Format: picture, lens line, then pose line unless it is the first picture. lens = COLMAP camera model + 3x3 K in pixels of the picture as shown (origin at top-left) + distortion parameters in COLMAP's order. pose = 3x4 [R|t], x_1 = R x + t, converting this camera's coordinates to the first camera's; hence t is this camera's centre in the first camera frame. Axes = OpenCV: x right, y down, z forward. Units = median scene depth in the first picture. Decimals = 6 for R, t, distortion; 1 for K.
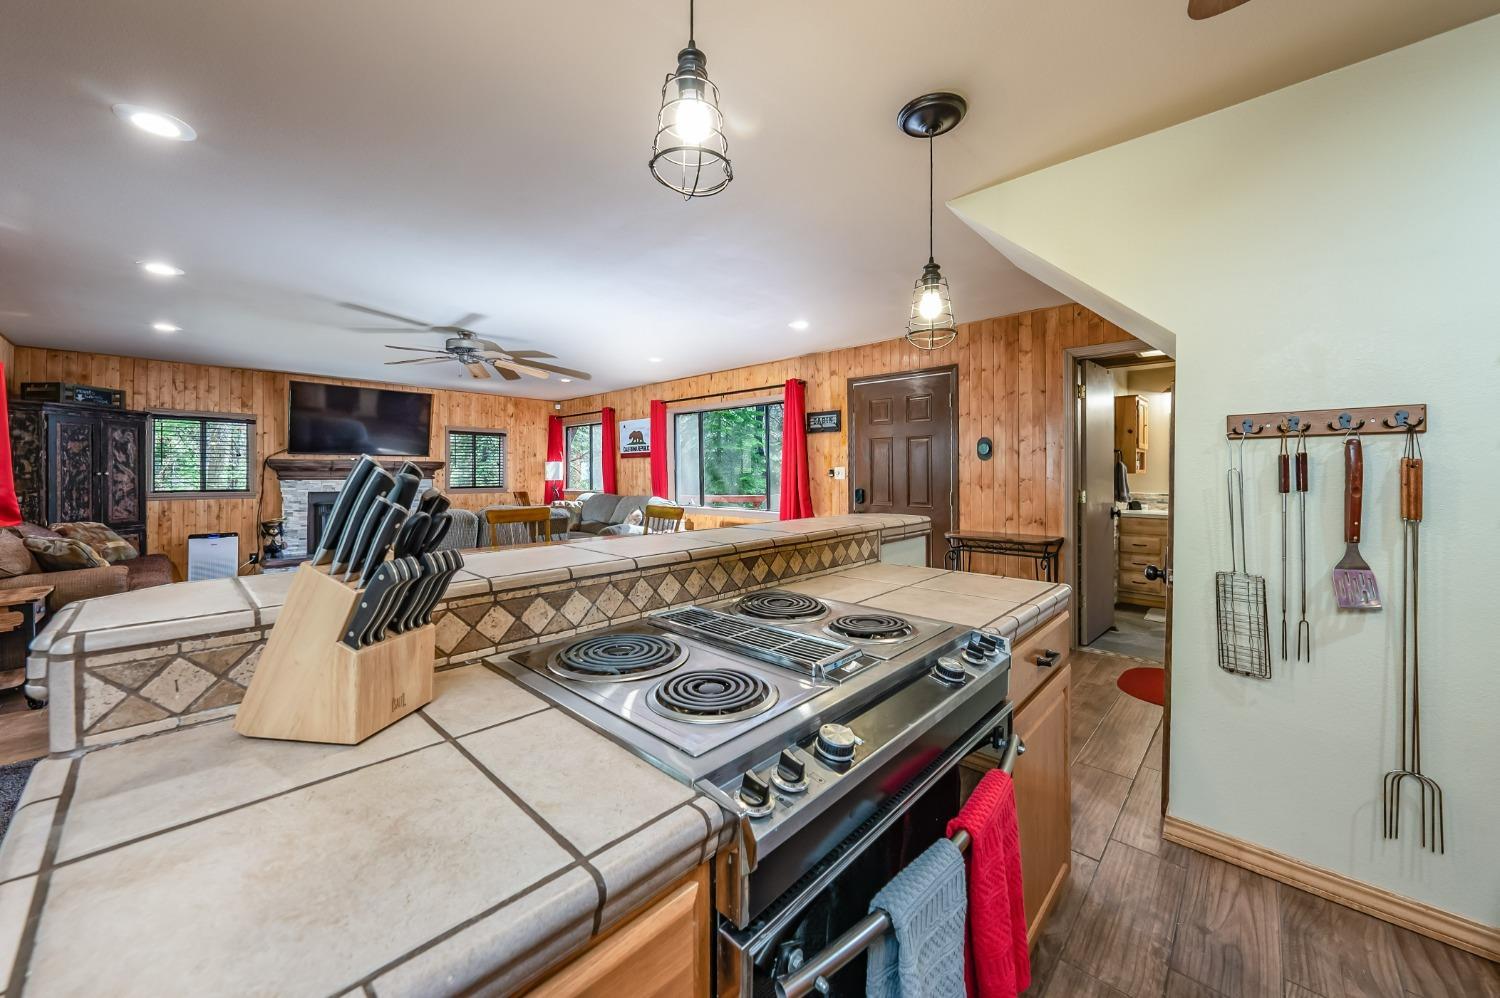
lens RADIAL K [[551.1, 0, 753.3], [0, 551.1, 471.7], [0, 0, 1]] dist [-0.011932, 0.002786]
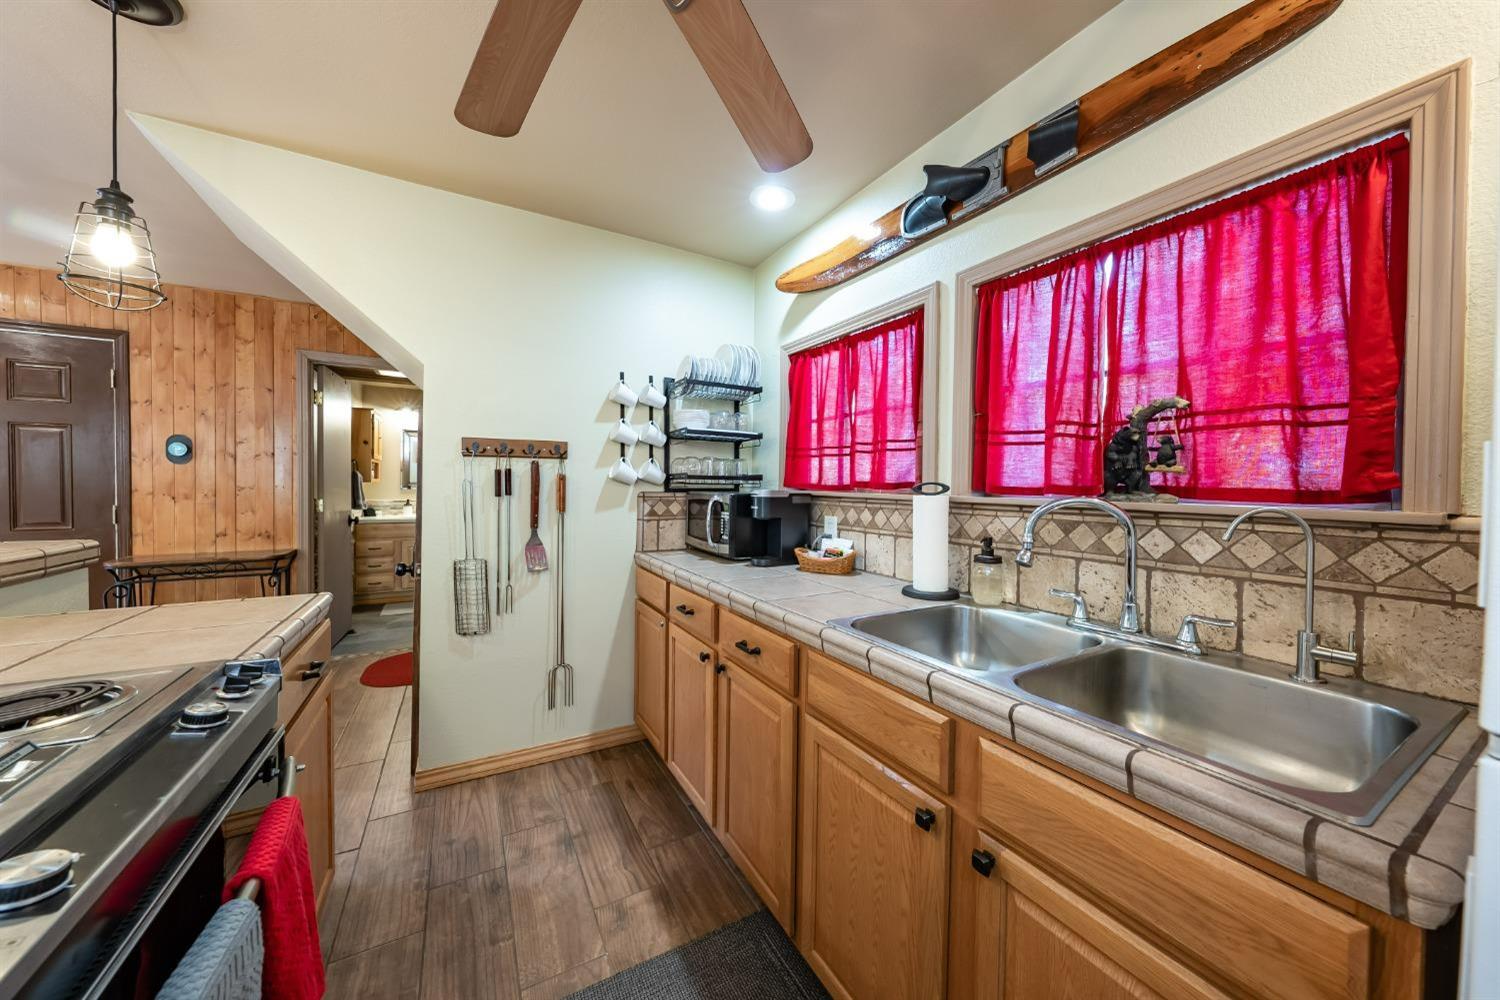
lens RADIAL K [[510.9, 0, 750.2], [0, 510.9, 492.5], [0, 0, 1]] dist [-0.002575, 0.000062]
pose [[0.301202, -0.010729, 0.953500, -0.027991], [-0.010941, 0.999832, 0.014707, 0.000649], [-0.953497, -0.014862, 0.301034, -0.002809]]
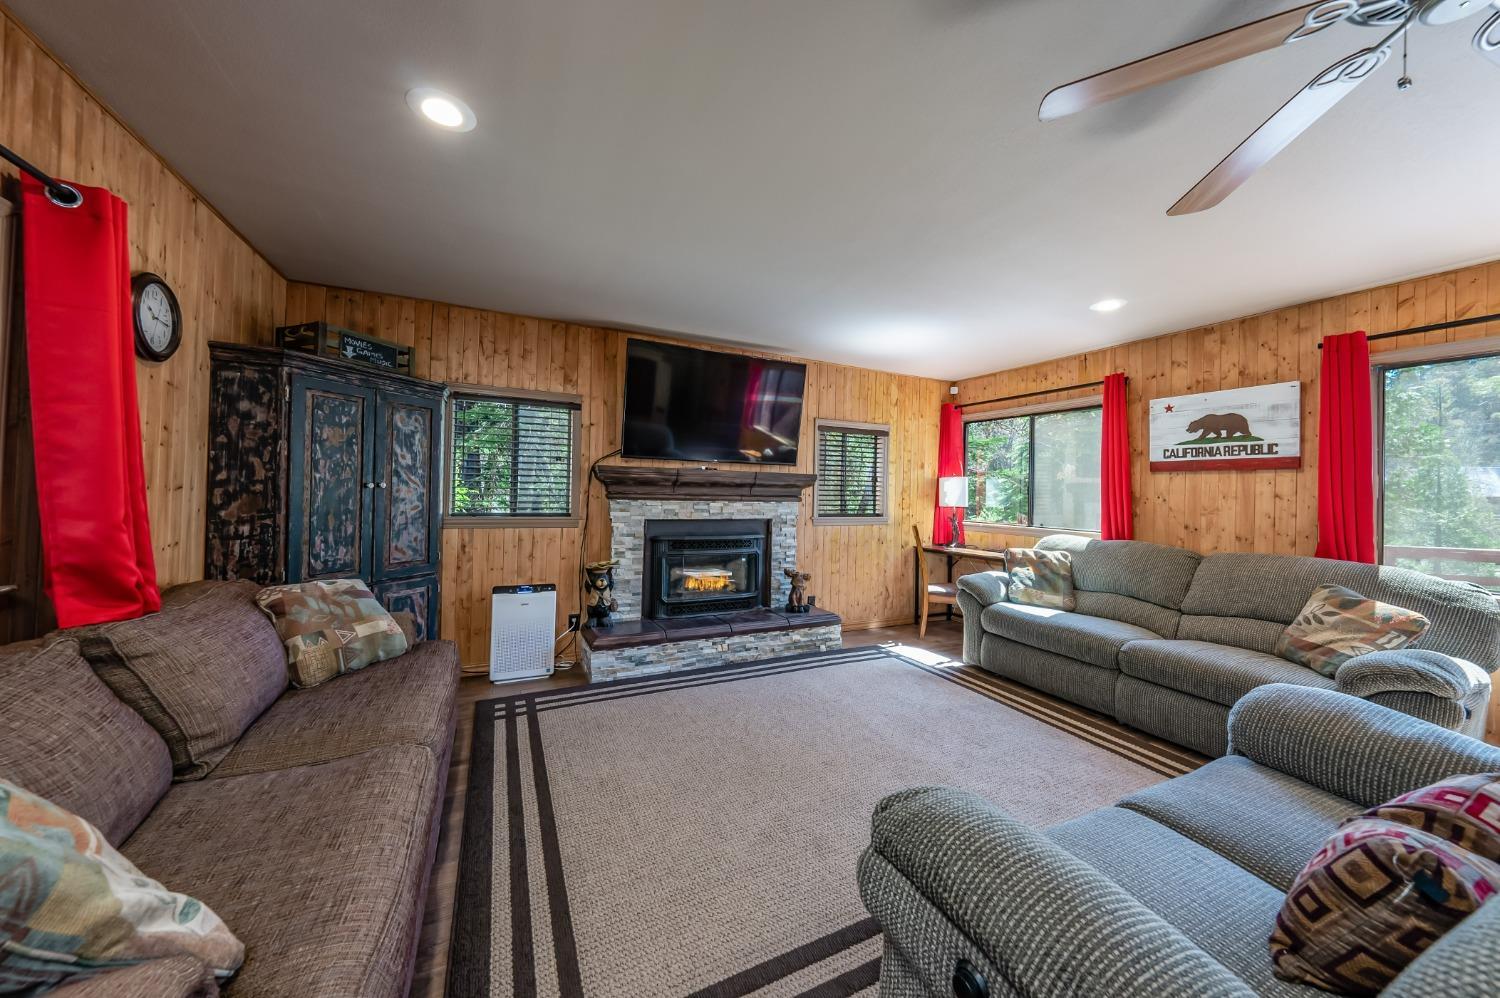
lens RADIAL K [[517.7, 0, 748.3], [0, 517.7, 487.0], [0, 0, 1]] dist [-0.004792, -0.000048]
pose [[0.932545, 0.019075, -0.360549, -0.696072], [-0.021206, 0.999773, -0.001953, -0.001542], [0.360430, 0.009467, 0.932738, 0.696706]]
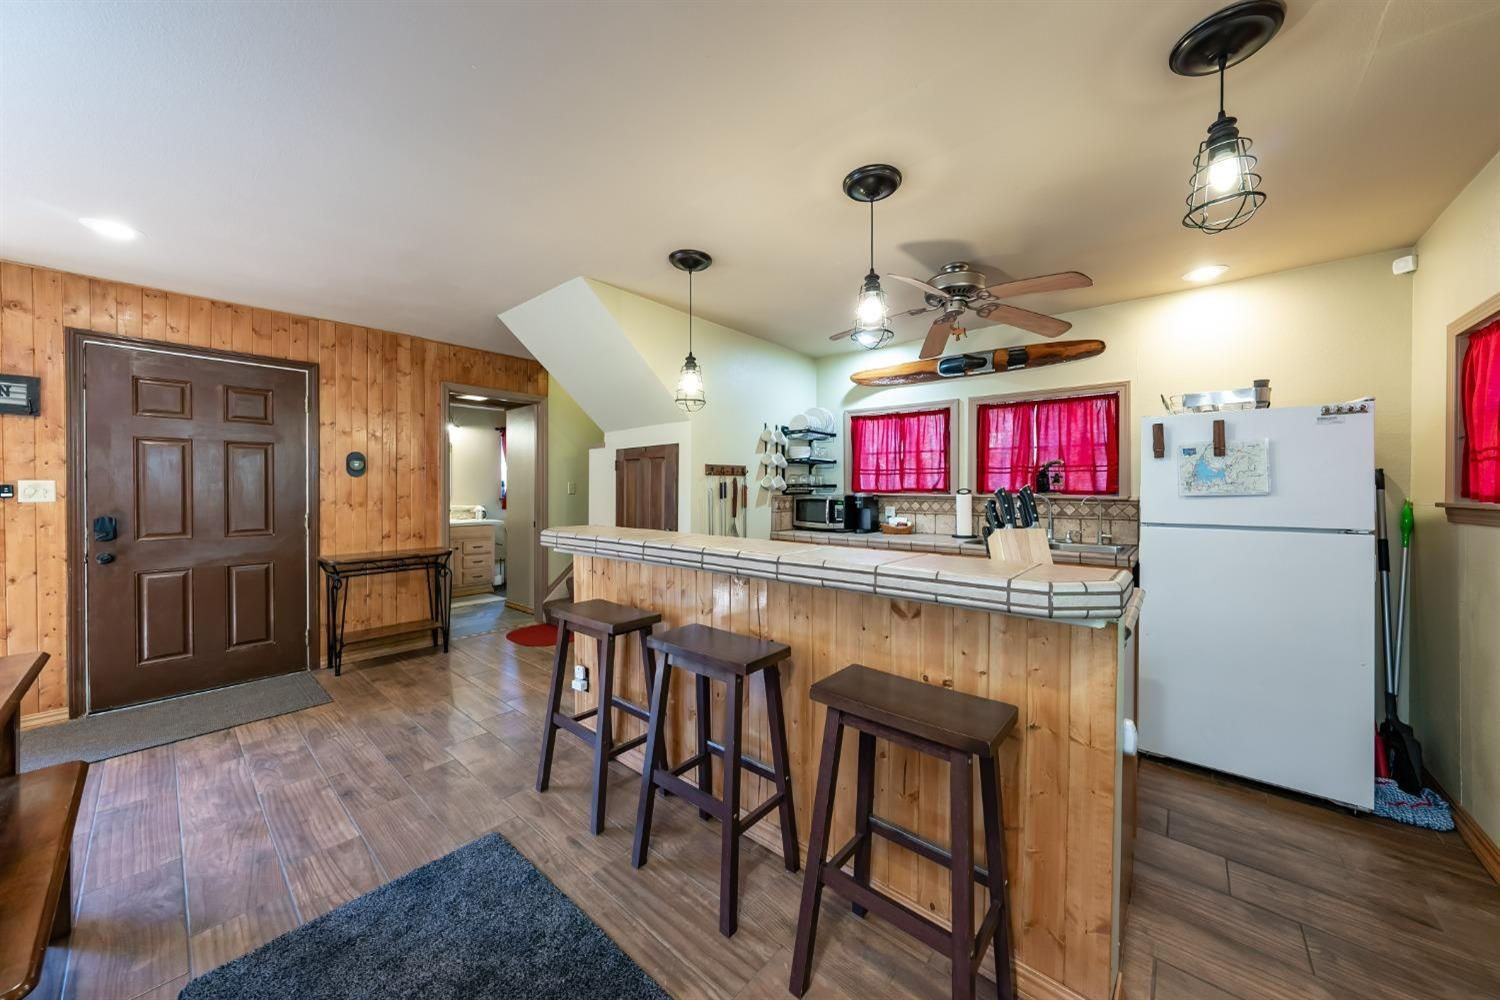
lens RADIAL K [[510.9, 0, 750.2], [0, 510.9, 492.5], [0, 0, 1]] dist [-0.002575, 0.000062]
pose [[-0.039521, -0.006664, 0.999197, -0.428429], [-0.002185, 0.999976, 0.006583, -0.001139], [-0.999216, -0.001923, -0.039534, 0.334706]]
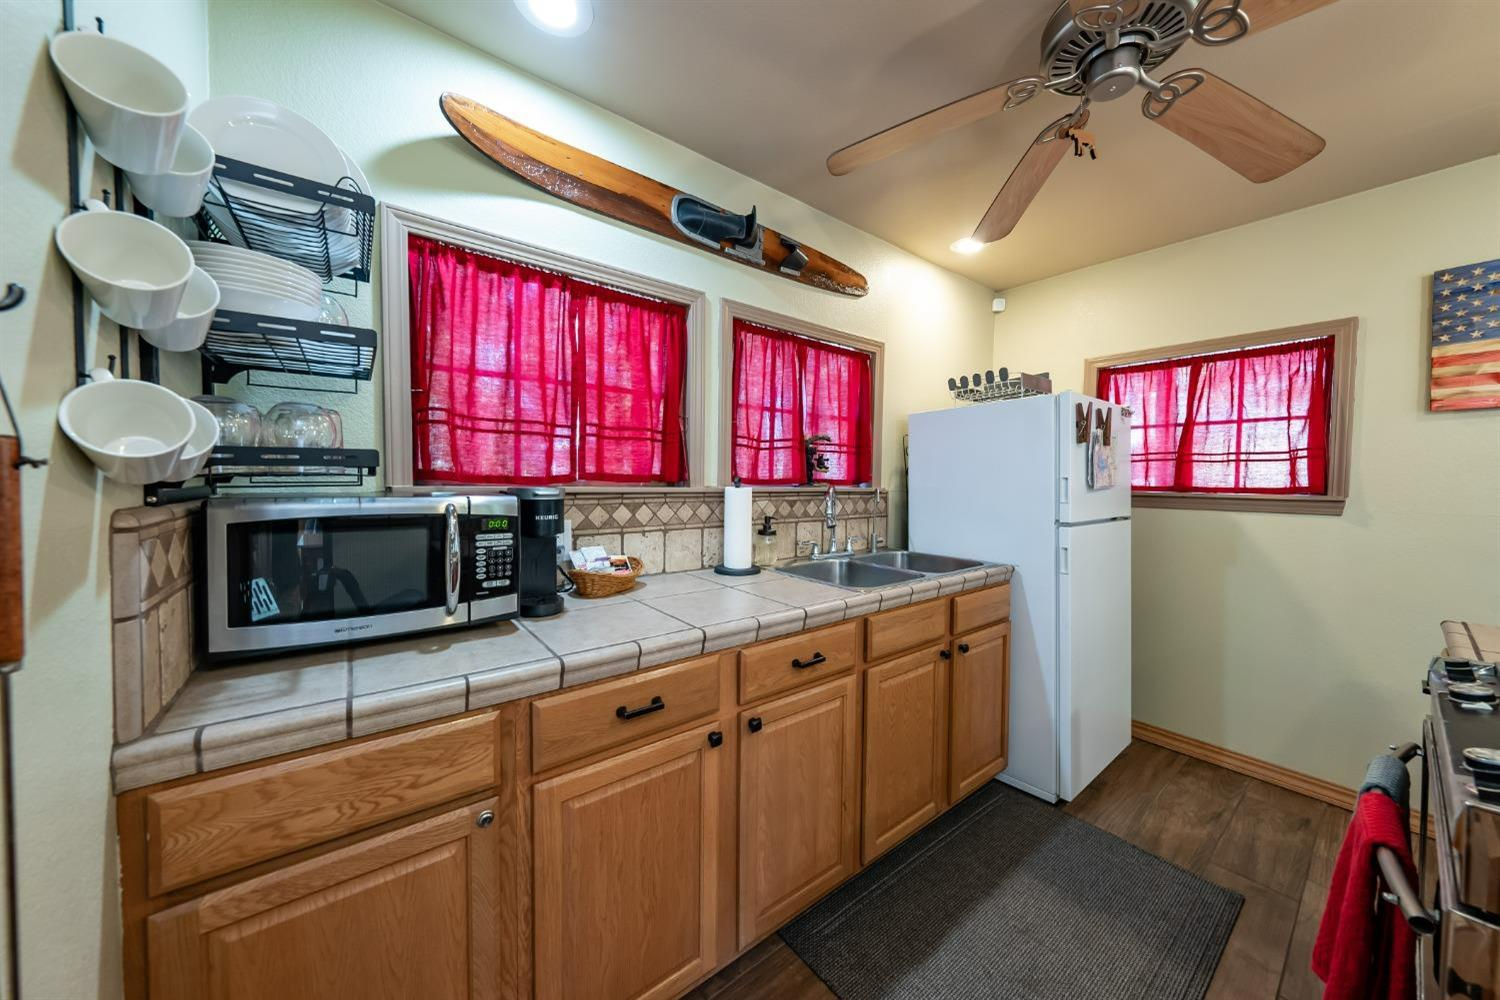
lens RADIAL K [[510.9, 0, 750.2], [0, 510.9, 492.5], [0, 0, 1]] dist [-0.002575, 0.000062]
pose [[-0.987047, -0.020794, 0.159077, 0.249781], [-0.015575, 0.999301, 0.033988, -0.003427], [-0.159672, 0.031070, -0.986681, 0.365110]]
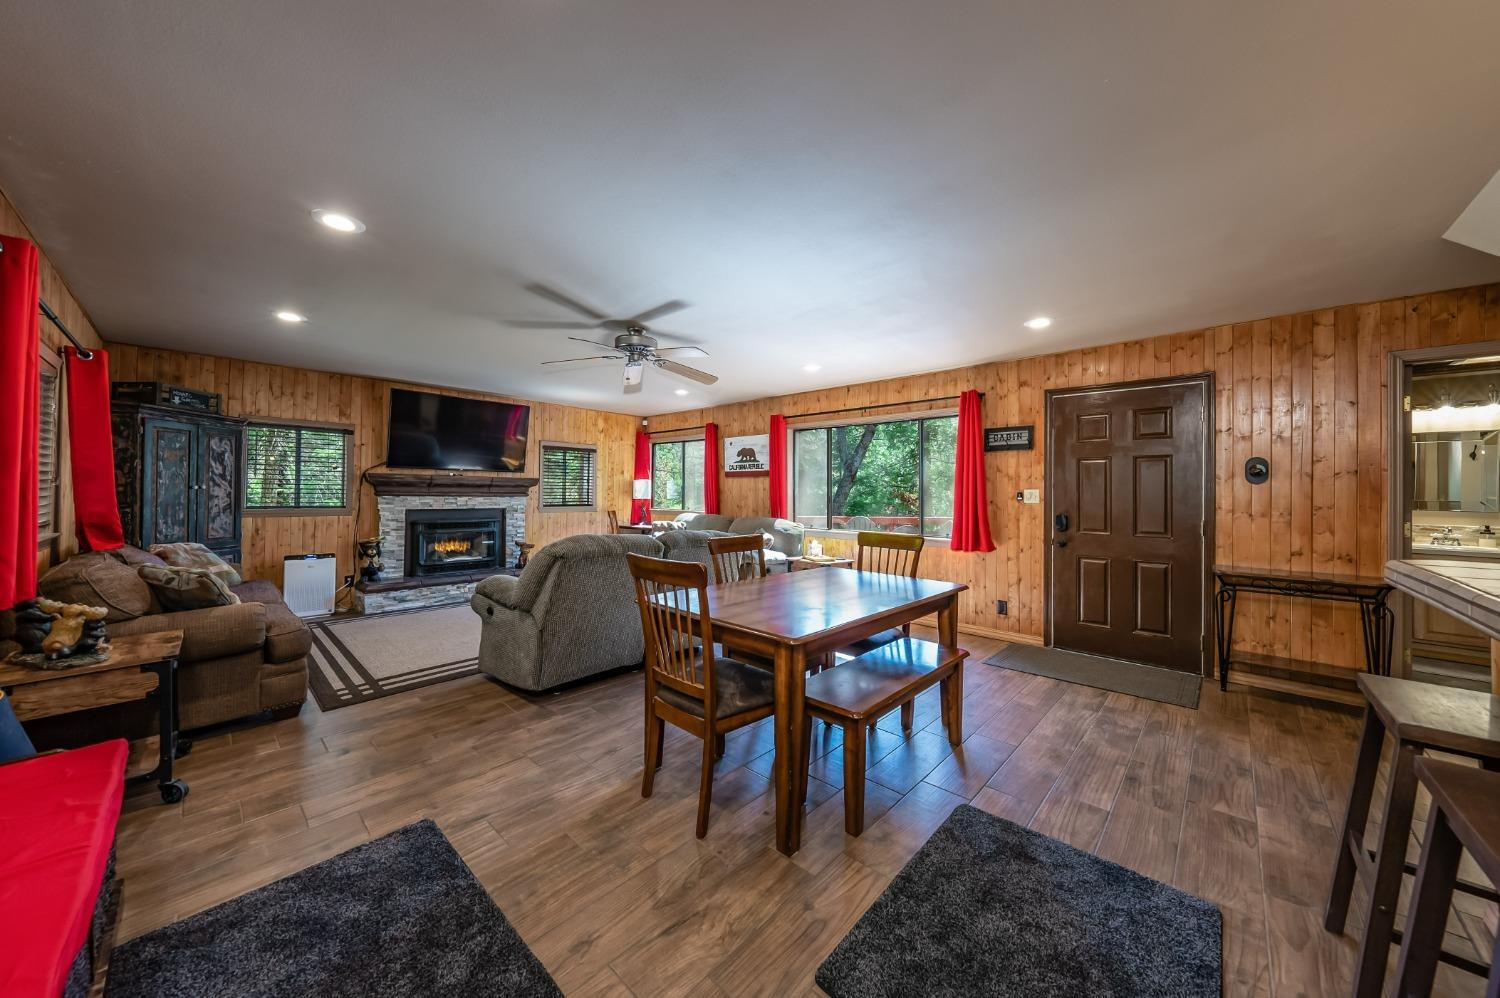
lens RADIAL K [[517.7, 0, 748.3], [0, 517.7, 487.0], [0, 0, 1]] dist [-0.004792, -0.000048]
pose [[0.999928, 0.011992, -0.000718, -0.334687], [-0.011998, 0.999890, -0.008710, 0.000305], [0.000613, 0.008718, 0.999962, 0.183771]]
